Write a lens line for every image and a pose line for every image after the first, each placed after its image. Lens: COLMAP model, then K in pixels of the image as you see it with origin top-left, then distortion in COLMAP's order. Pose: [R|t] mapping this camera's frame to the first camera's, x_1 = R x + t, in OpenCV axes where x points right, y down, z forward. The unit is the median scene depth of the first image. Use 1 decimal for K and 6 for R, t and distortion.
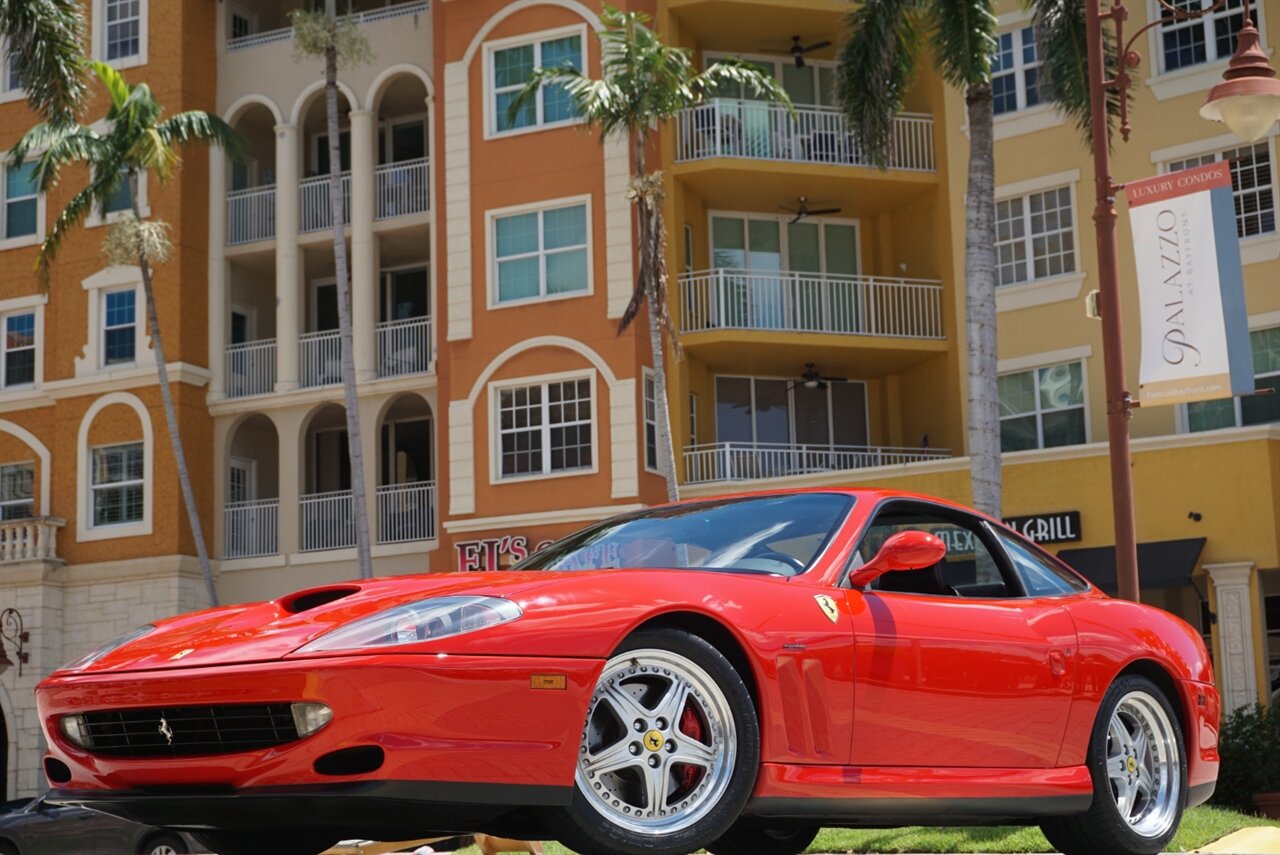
lens RADIAL K [[2447.9, 0, 638.0], [0, 2447.9, 423.1], [0, 0, 1]] dist [0.014509, 0.149335]
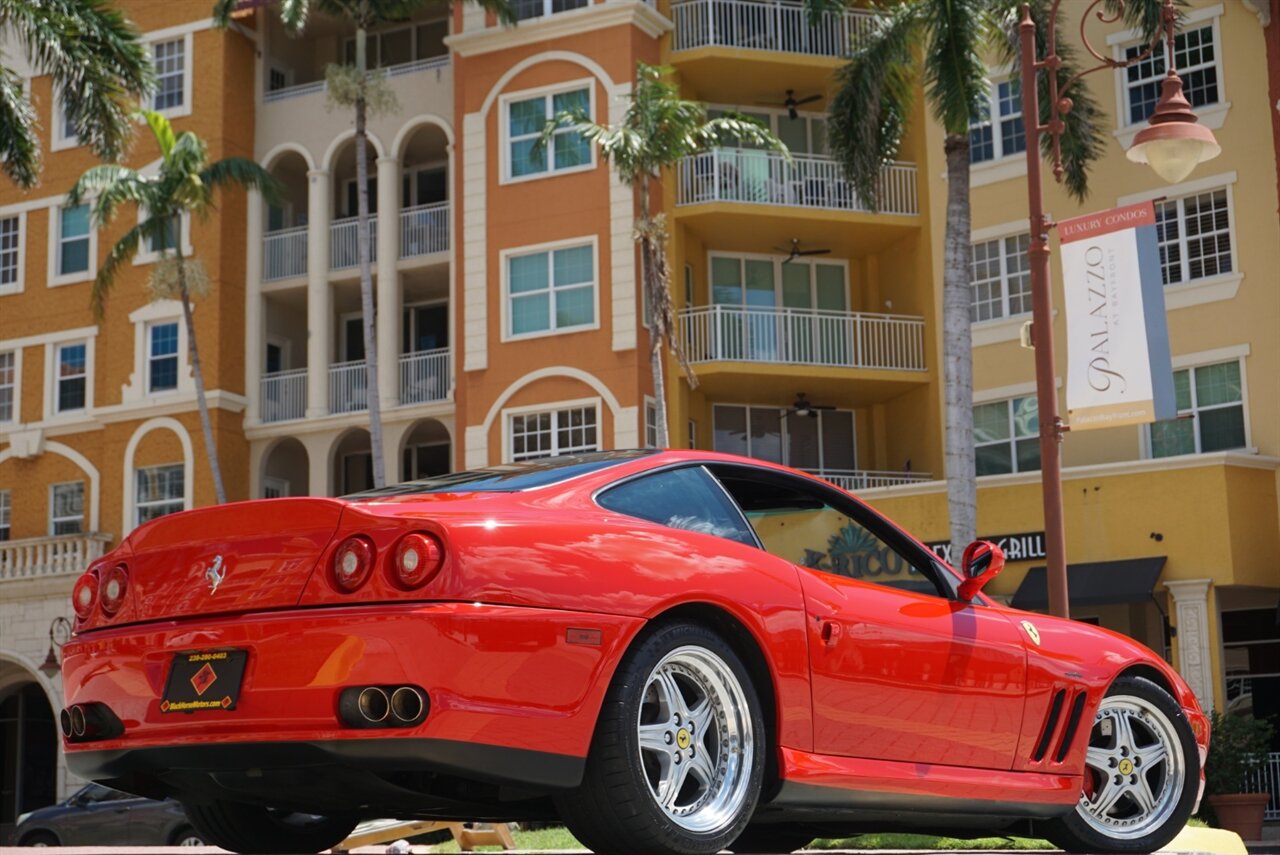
lens RADIAL K [[2265.4, 0, 630.6], [0, 2265.4, 426.2], [0, 0, 1]] dist [-0.018769, 0.292381]
pose [[0.999934, 0.004211, -0.010673, 0.006178], [-0.004319, 0.999940, -0.010073, 0.000555], [0.010630, 0.010119, 0.999892, 0.003223]]
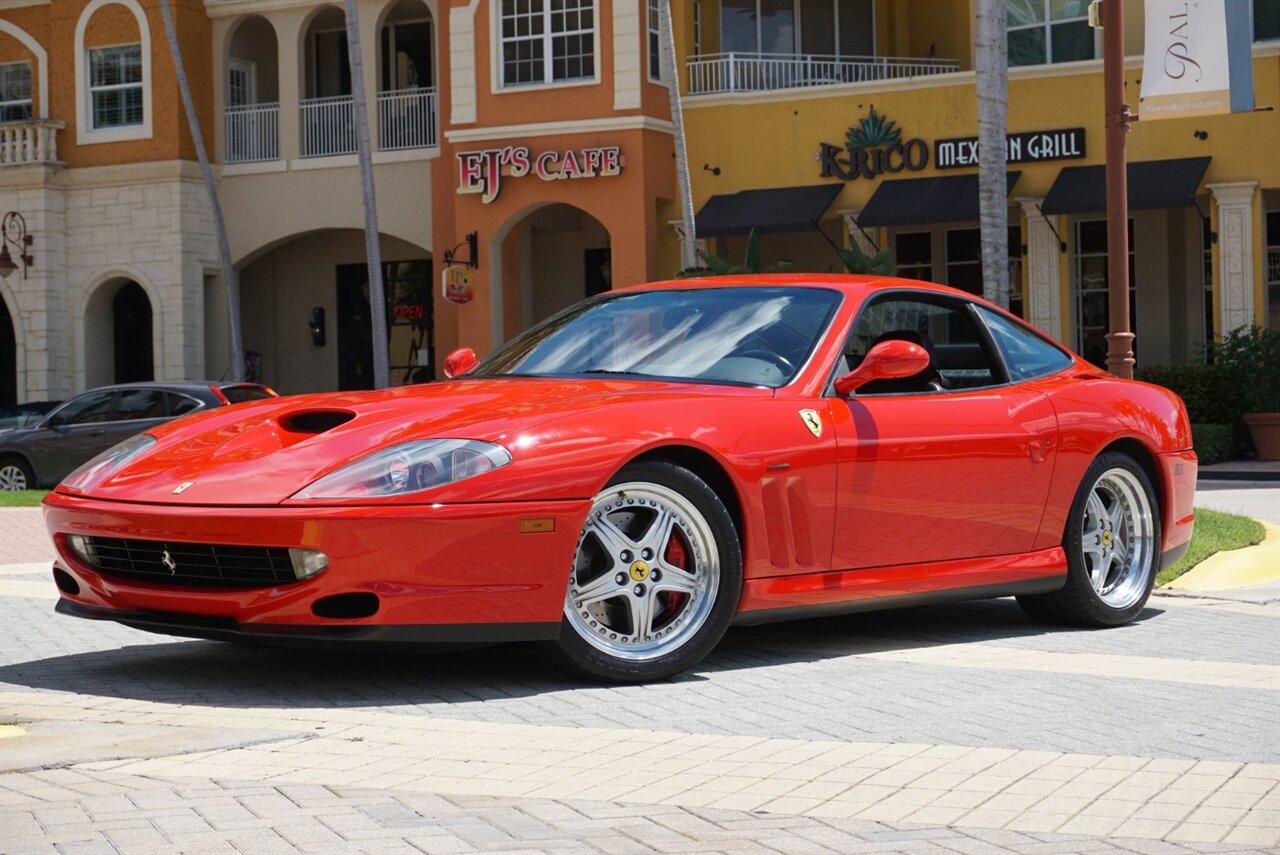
lens RADIAL K [[2451.1, 0, 633.5], [0, 2451.1, 426.6], [0, 0, 1]] dist [0.031474, -0.007776]
pose [[0.999971, 0.007022, -0.002862, 0.000822], [-0.006422, 0.984948, 0.172730, -0.014089], [0.004032, -0.172707, 0.984965, -0.001632]]
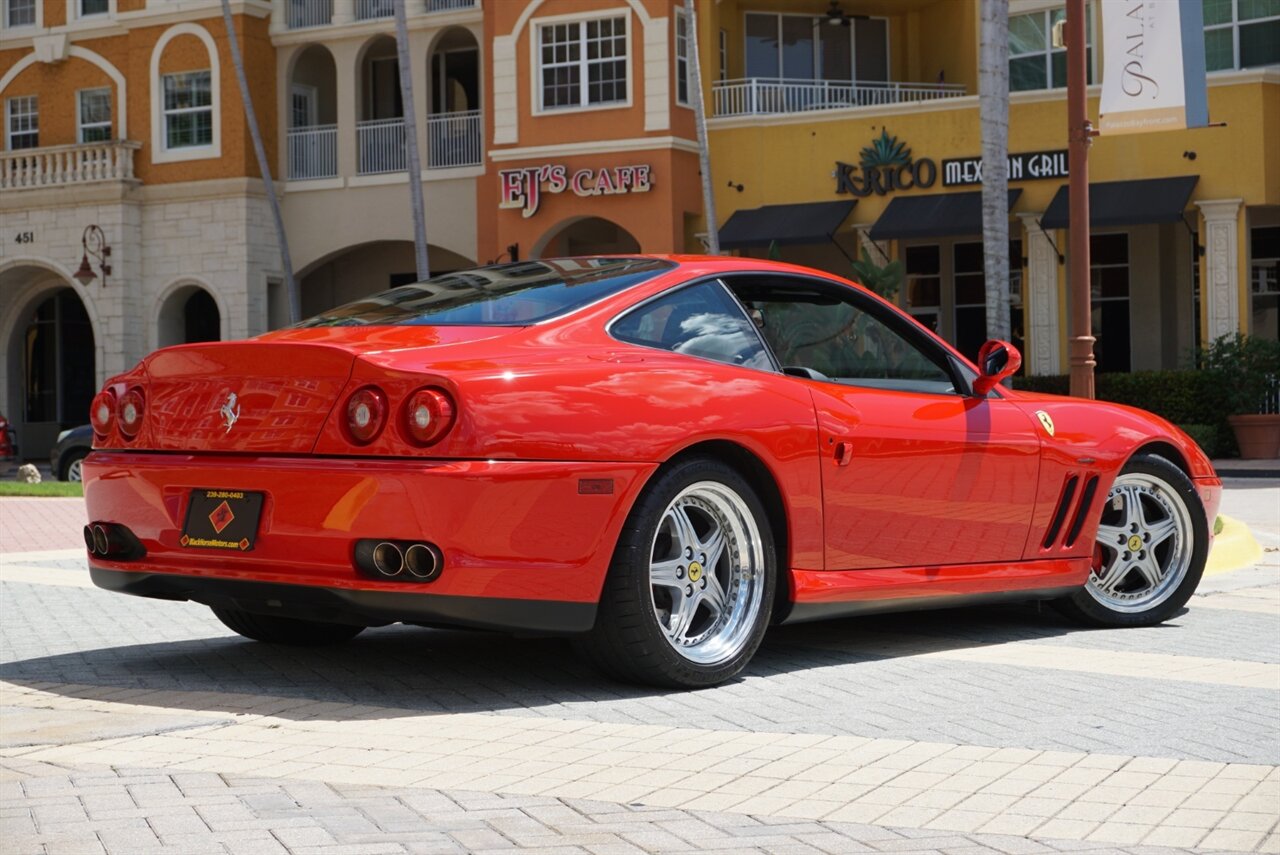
lens RADIAL K [[2260.8, 0, 632.4], [0, 2260.8, 422.8], [0, 0, 1]] dist [-0.023353, 0.222899]
pose [[0.999692, 0.010763, -0.022340, 0.007036], [-0.006766, 0.985106, 0.171815, -0.012858], [0.023857, -0.171611, 0.984876, 0.004933]]
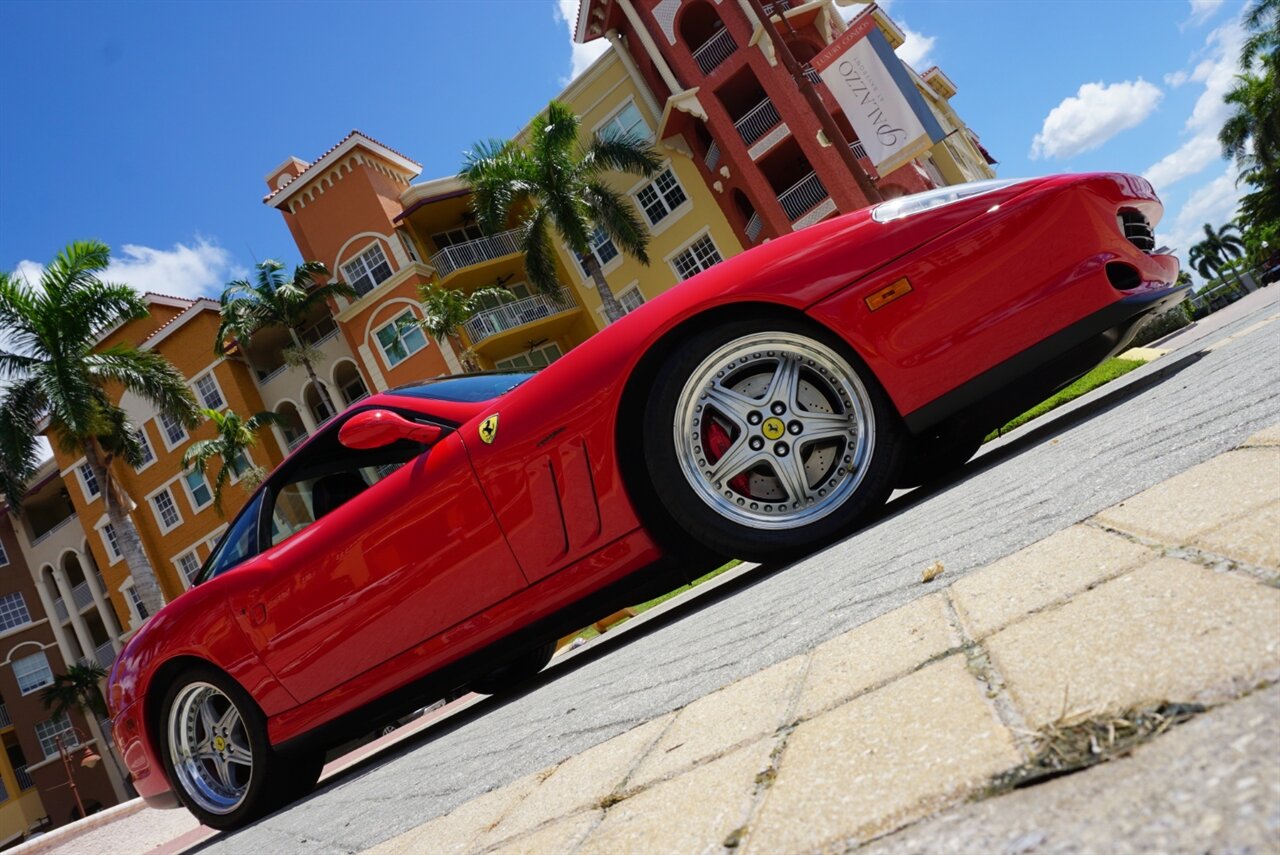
lens RADIAL K [[969.7, 0, 637.9], [0, 969.7, 414.3], [0, 0, 1]] dist [-0.000397, -0.010019]
pose [[0.897990, -0.405654, 0.170468, -0.026234], [0.412551, 0.910917, -0.005570, 0.018066], [-0.153022, 0.075329, 0.985348, 0.108102]]
